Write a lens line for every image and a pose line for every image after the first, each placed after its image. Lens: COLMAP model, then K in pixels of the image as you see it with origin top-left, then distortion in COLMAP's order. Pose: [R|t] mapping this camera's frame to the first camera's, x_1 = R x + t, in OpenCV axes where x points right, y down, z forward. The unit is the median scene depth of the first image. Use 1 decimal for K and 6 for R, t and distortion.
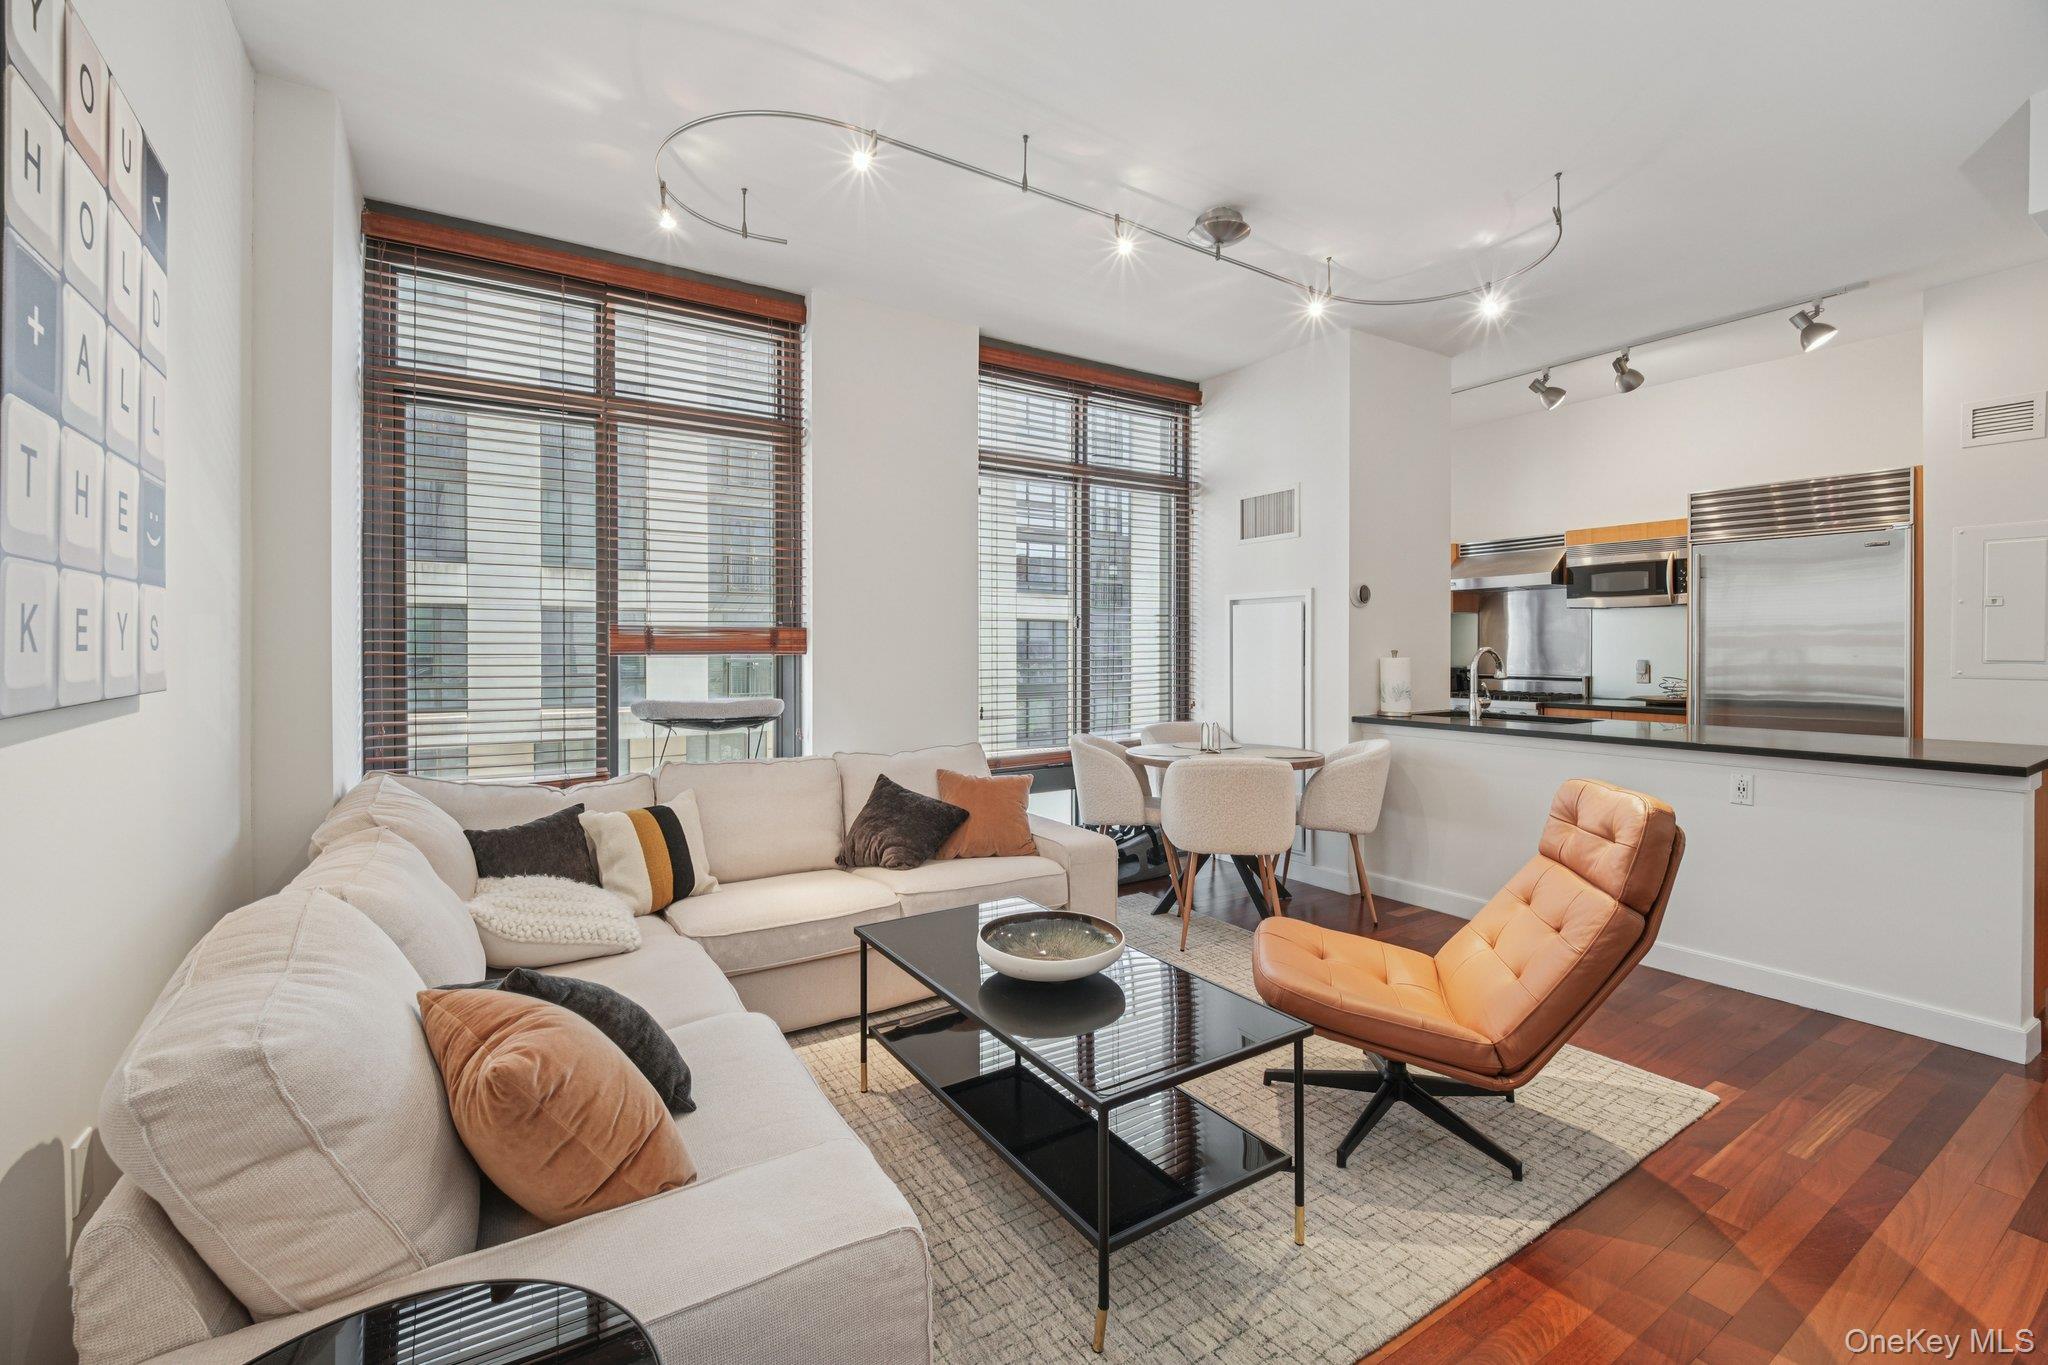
lens RADIAL K [[853.9, 0, 999.7], [0, 853.9, 645.6], [0, 0, 1]] dist [0.000962, -0.007191]
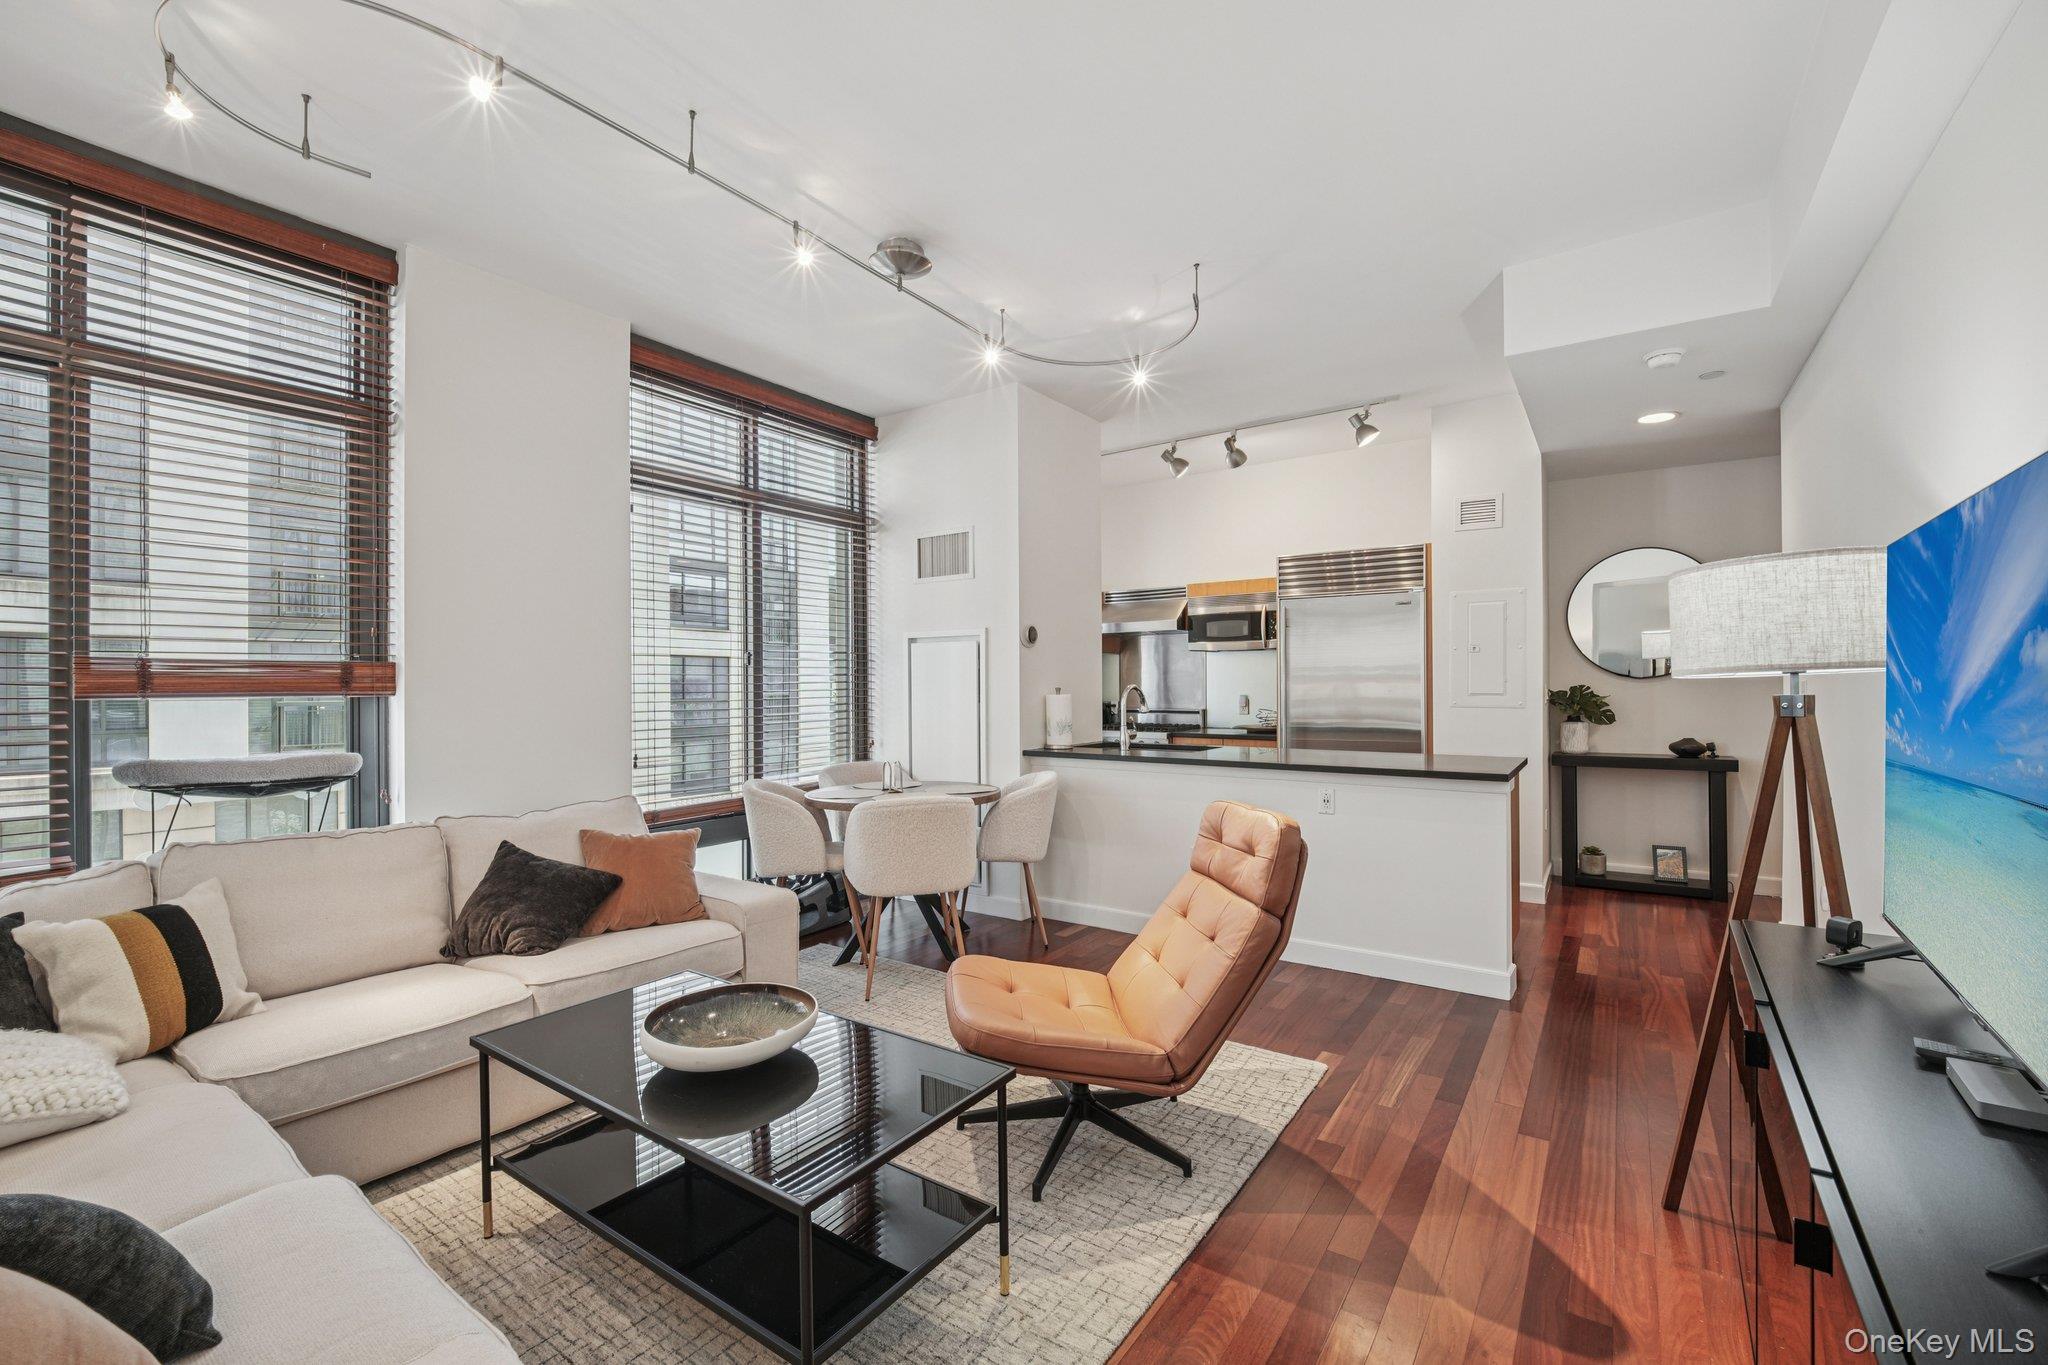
lens RADIAL K [[853.9, 0, 1012.9], [0, 853.9, 685.7], [0, 0, 1]] dist [0.000962, -0.007191]
pose [[0.920446, -0.003099, 0.390858, -0.010022], [0.002137, 0.999994, 0.002896, -0.000208], [-0.390865, -0.001830, 0.920446, 0.044963]]
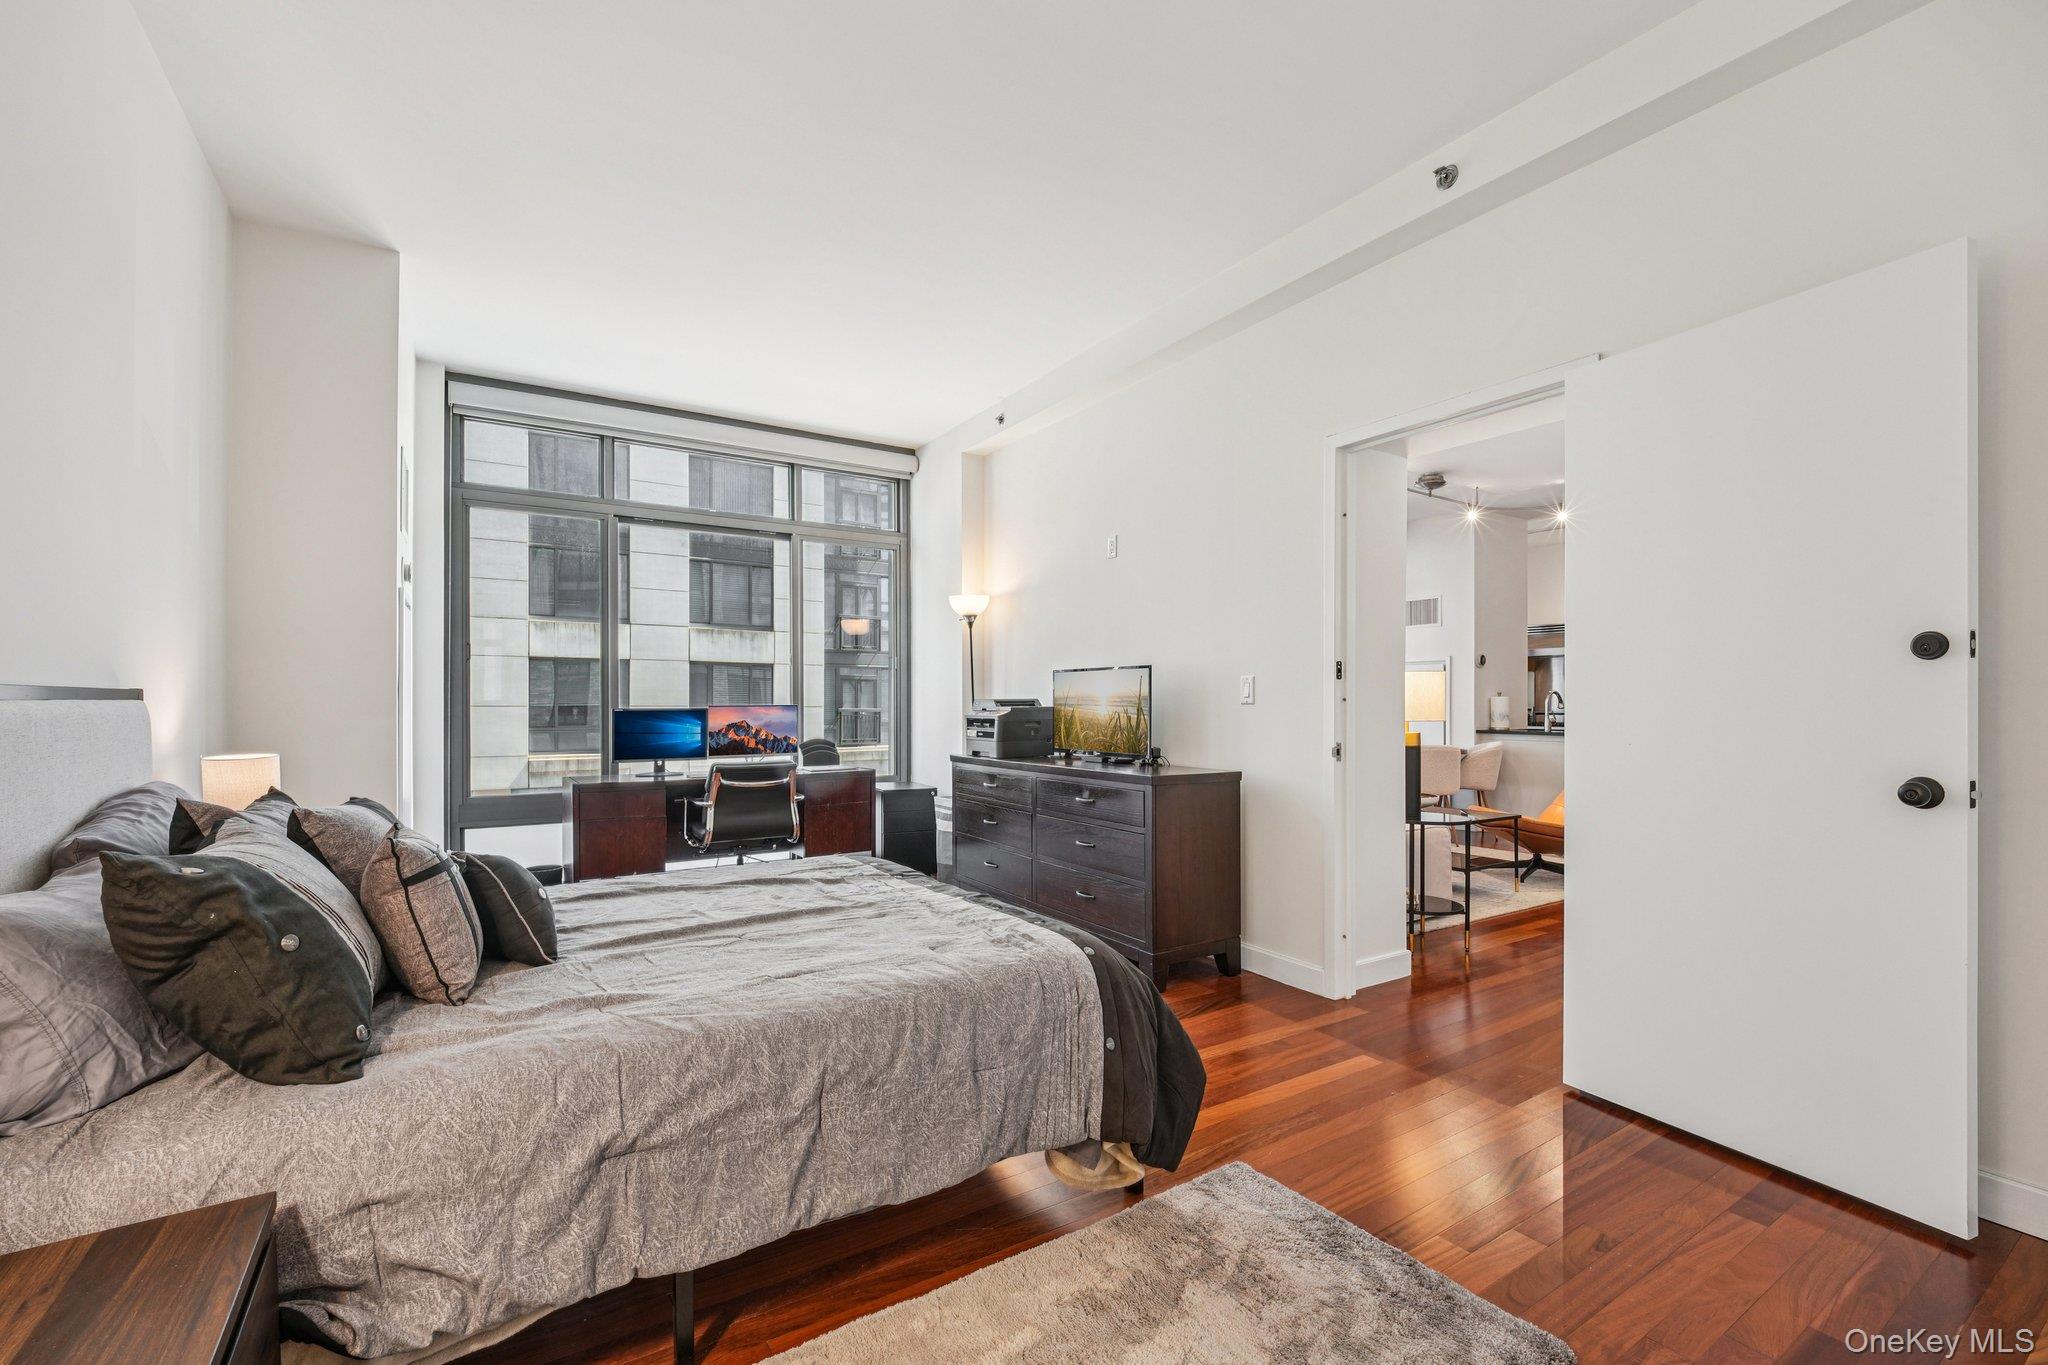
lens RADIAL K [[924.0, 0, 1023.9], [0, 924.0, 696.9], [0, 0, 1]] dist [-0.002837, -0.000057]
pose [[0.998869, 0.007363, 0.046979, -0.738031], [-0.007196, 0.999967, -0.003730, 0.034258], [-0.047005, 0.003388, 0.998889, -1.042779]]
